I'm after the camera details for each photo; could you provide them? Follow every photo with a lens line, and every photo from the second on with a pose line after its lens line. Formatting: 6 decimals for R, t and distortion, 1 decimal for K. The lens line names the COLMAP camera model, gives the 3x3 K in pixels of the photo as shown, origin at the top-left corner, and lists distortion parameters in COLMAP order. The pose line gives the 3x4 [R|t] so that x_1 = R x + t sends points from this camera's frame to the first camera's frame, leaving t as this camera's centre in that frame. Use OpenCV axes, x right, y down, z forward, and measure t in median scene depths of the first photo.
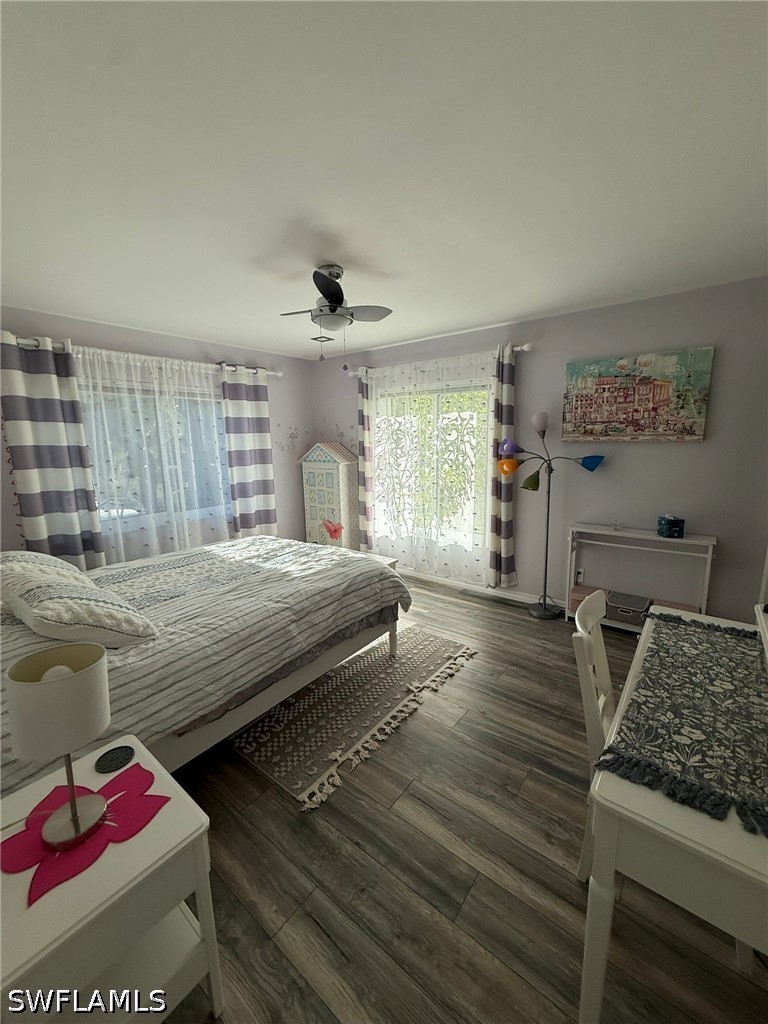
lens RADIAL K [[405.4, 0, 375.6], [0, 405.4, 513.0], [0, 0, 1]] dist [0.001201, -0.000362]
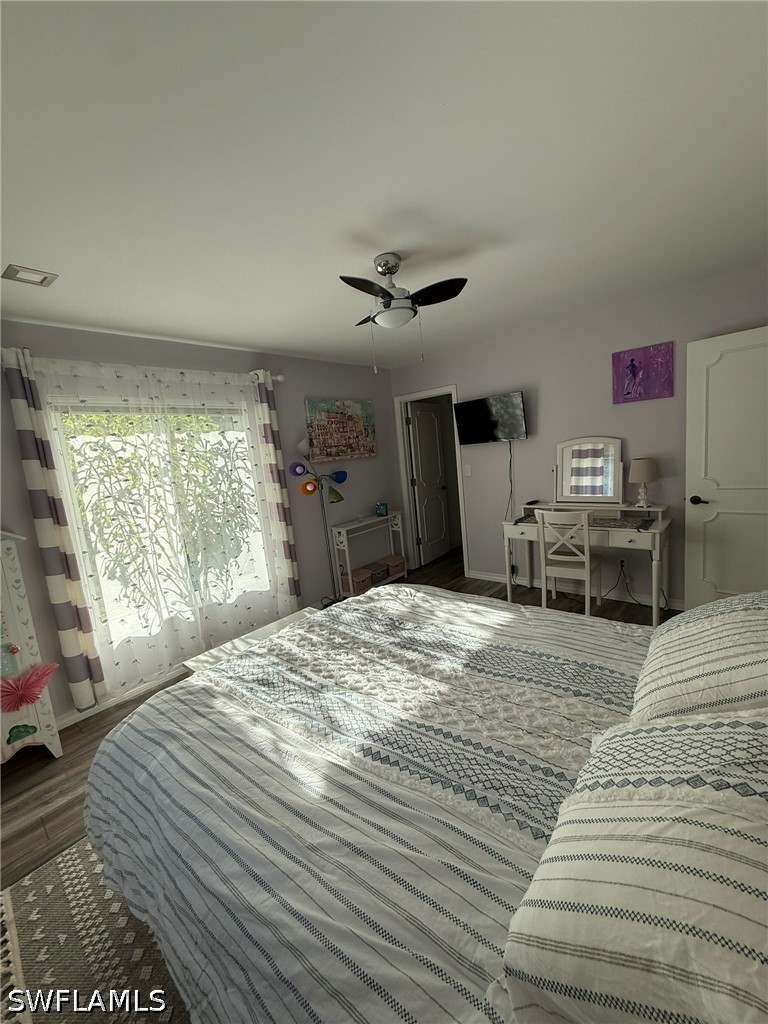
lens RADIAL K [[405.4, 0, 388.0], [0, 405.4, 508.4], [0, 0, 1]] dist [0.001201, -0.000362]
pose [[0.050381, -0.132286, 0.989930, -0.899272], [0.259786, 0.958805, 0.114905, -0.158178], [-0.964351, 0.251382, 0.082671, 0.902871]]
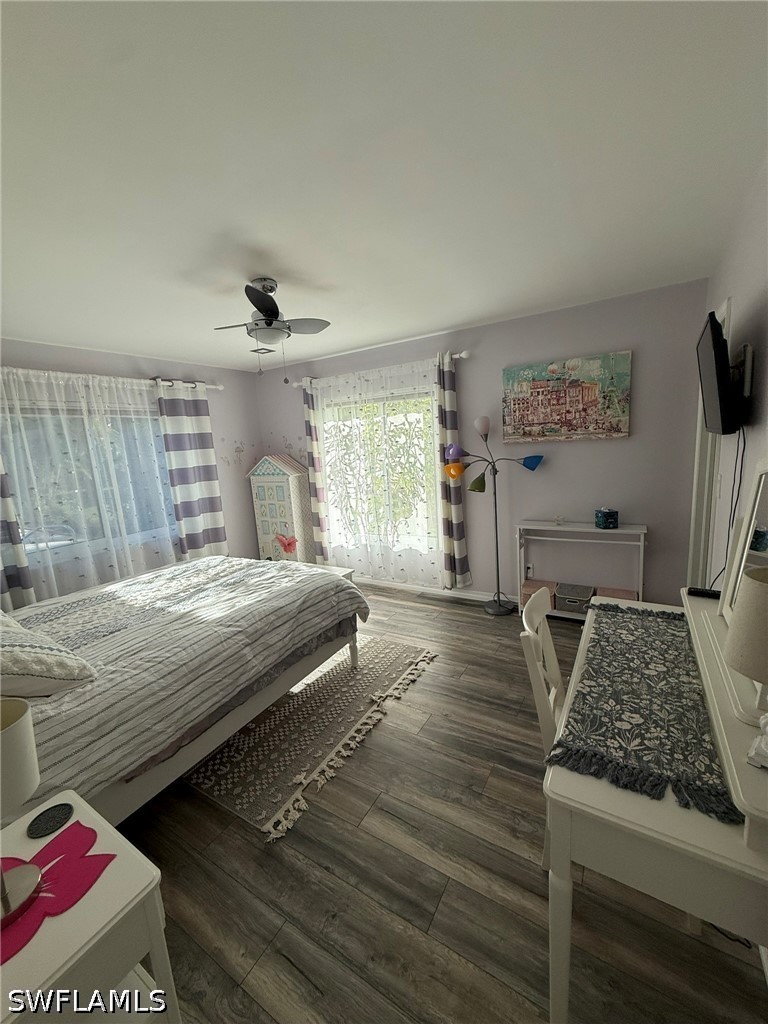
lens RADIAL K [[405.4, 0, 384.1], [0, 405.4, 506.0], [0, 0, 1]] dist [0.001201, -0.000362]
pose [[0.992180, -0.064565, 0.106820, 0.038013], [0.065944, 0.997779, -0.009423, -0.031091], [-0.105975, 0.016393, 0.994234, -0.000454]]
